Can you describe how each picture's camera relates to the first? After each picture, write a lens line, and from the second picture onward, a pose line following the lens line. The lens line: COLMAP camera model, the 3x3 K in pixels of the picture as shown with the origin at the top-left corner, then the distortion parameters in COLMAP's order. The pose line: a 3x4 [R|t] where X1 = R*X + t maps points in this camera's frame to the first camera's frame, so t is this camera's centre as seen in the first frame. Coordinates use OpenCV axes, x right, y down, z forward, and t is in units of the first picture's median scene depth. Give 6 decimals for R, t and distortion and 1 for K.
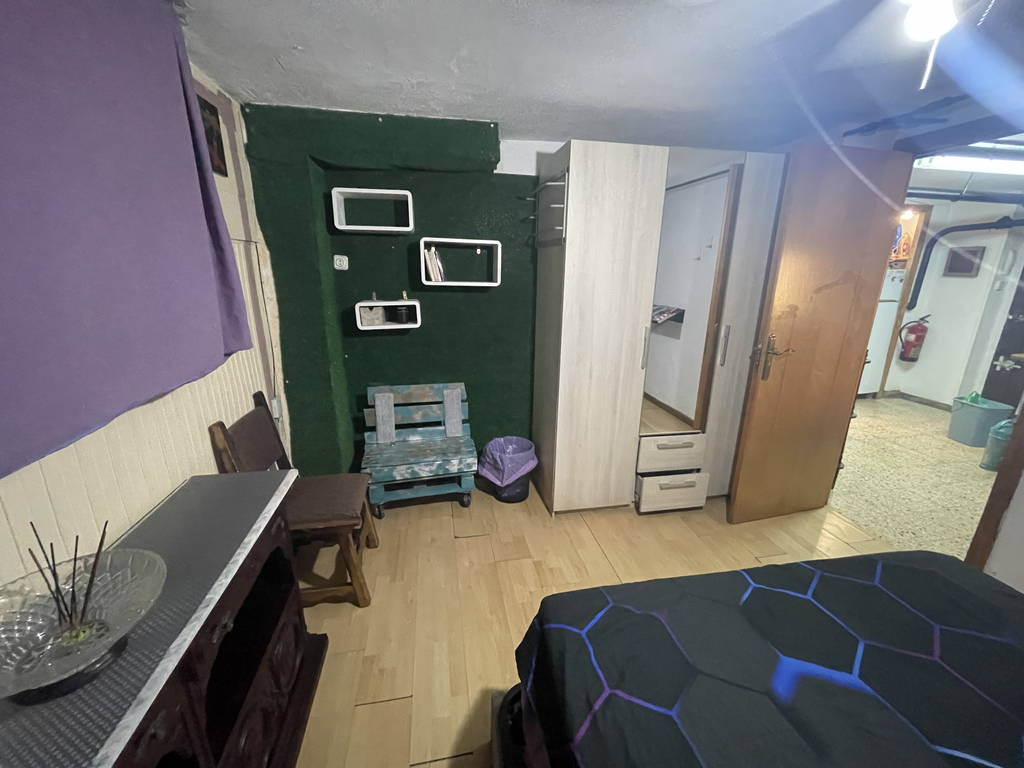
lens RADIAL K [[411.5, 0, 512.2], [0, 411.5, 385.2], [0, 0, 1]] dist [-0.001353, -0.000048]
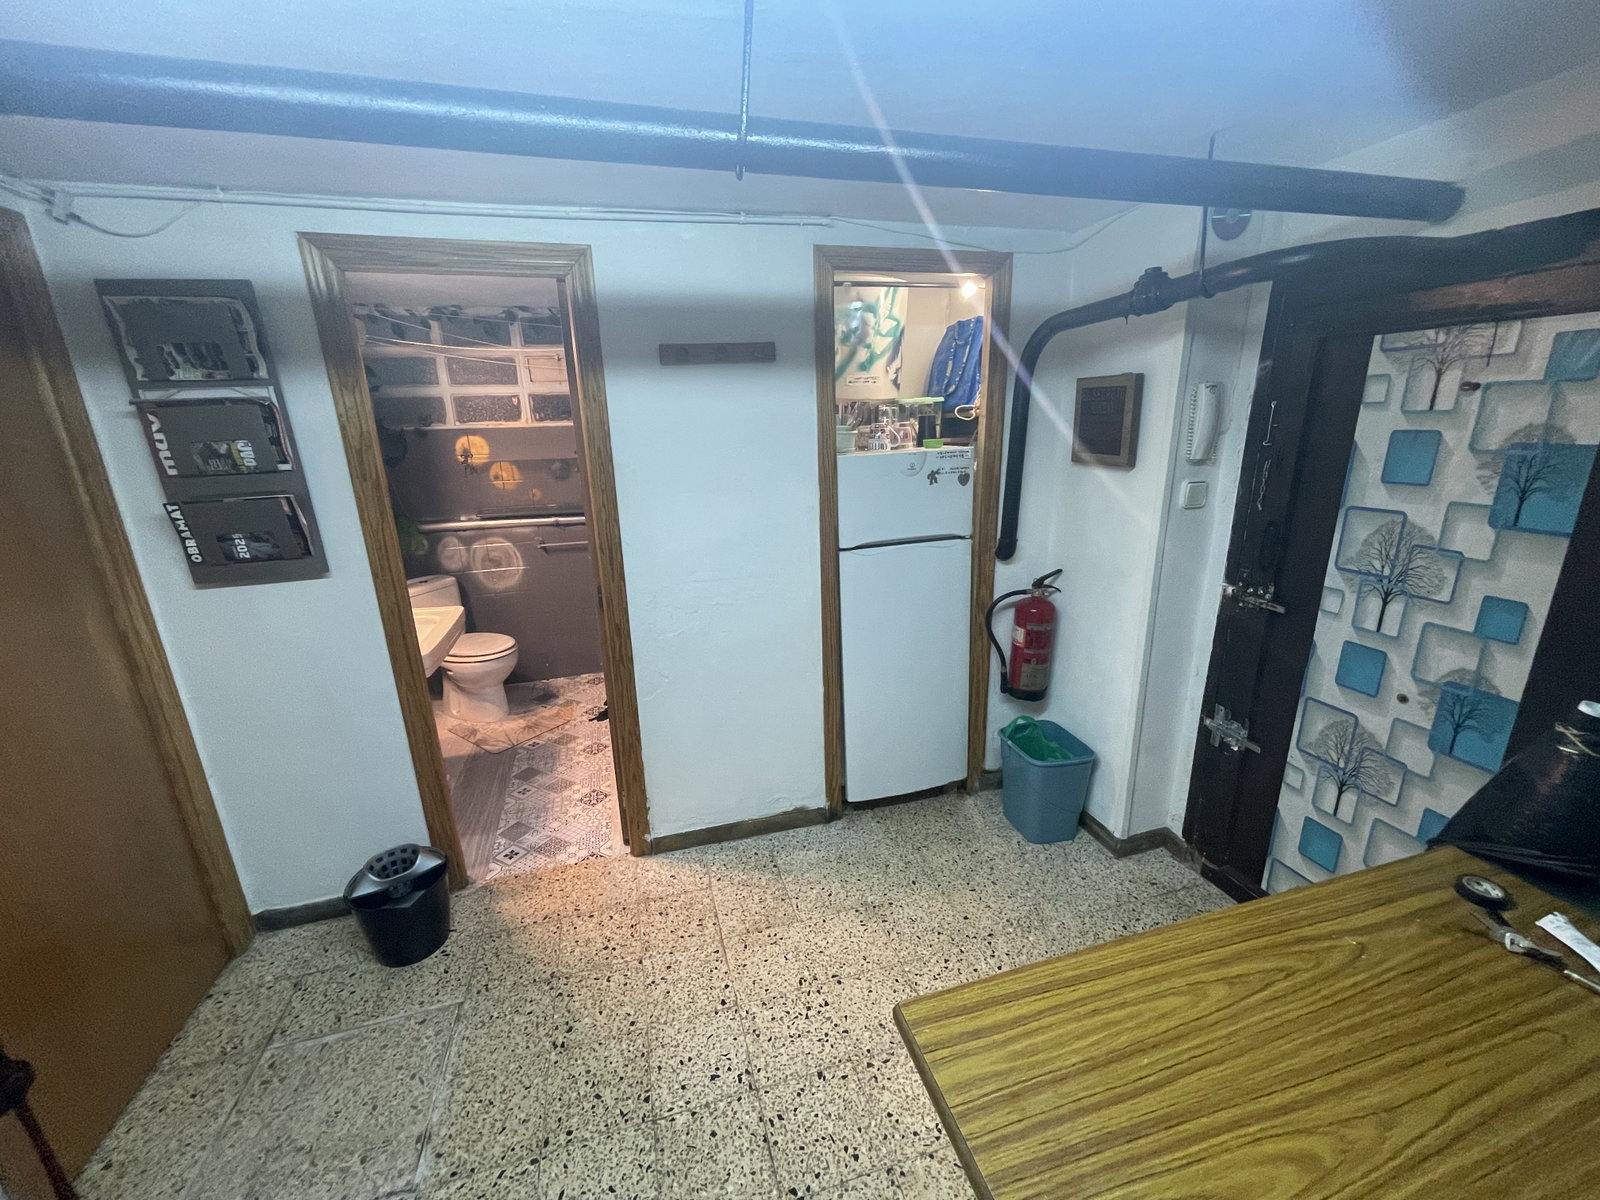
lens RADIAL K [[643.0, 0, 800.7], [0, 643.0, 599.9], [0, 0, 1]] dist [-0.001353, -0.000048]
pose [[0.996542, -0.057728, 0.059758, 0.784968], [0.057733, 0.998331, 0.001631, -0.165043], [-0.059752, 0.001824, 0.998212, 0.479500]]
